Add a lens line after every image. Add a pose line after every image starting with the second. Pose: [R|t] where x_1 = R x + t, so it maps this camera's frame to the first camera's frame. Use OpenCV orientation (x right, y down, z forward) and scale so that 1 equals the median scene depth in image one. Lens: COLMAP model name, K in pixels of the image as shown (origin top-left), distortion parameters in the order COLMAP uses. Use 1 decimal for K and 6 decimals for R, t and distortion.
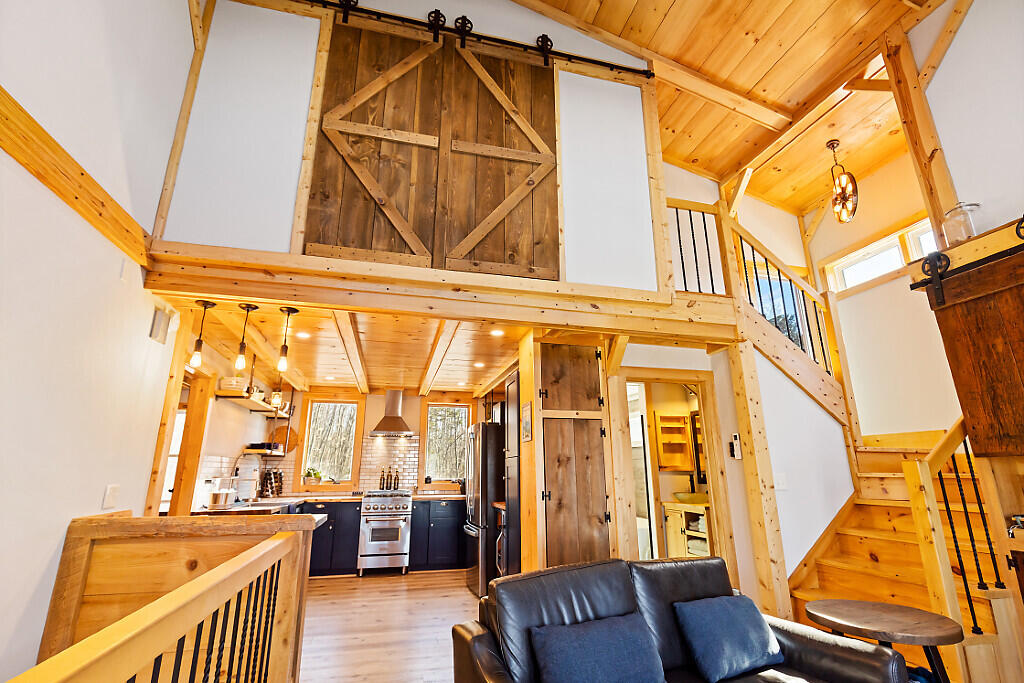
lens RADIAL K [[460.5, 0, 509.6], [0, 460.5, 344.3], [0, 0, 1]] dist [0.001802, 0.000462]
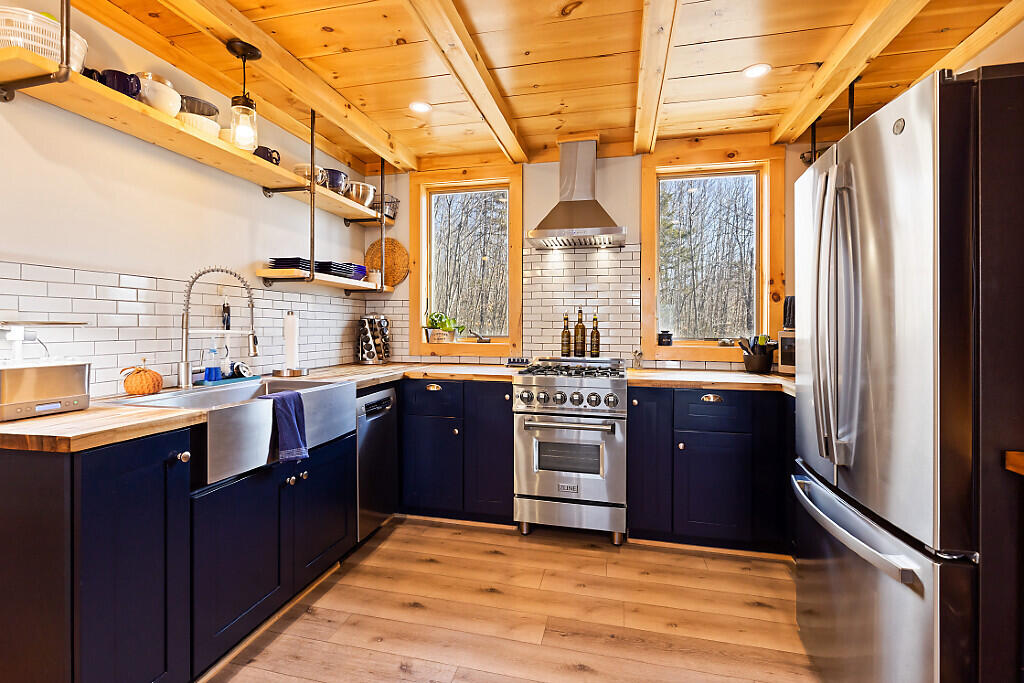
lens RADIAL K [[465.3, 0, 512.6], [0, 465.3, 329.3], [0, 0, 1]] dist [0.000056, 0.000012]
pose [[0.889894, 0.007368, -0.456108, -0.108420], [0.115977, 0.963360, 0.241839, 0.169575], [0.441178, -0.268109, 0.856434, 0.583160]]
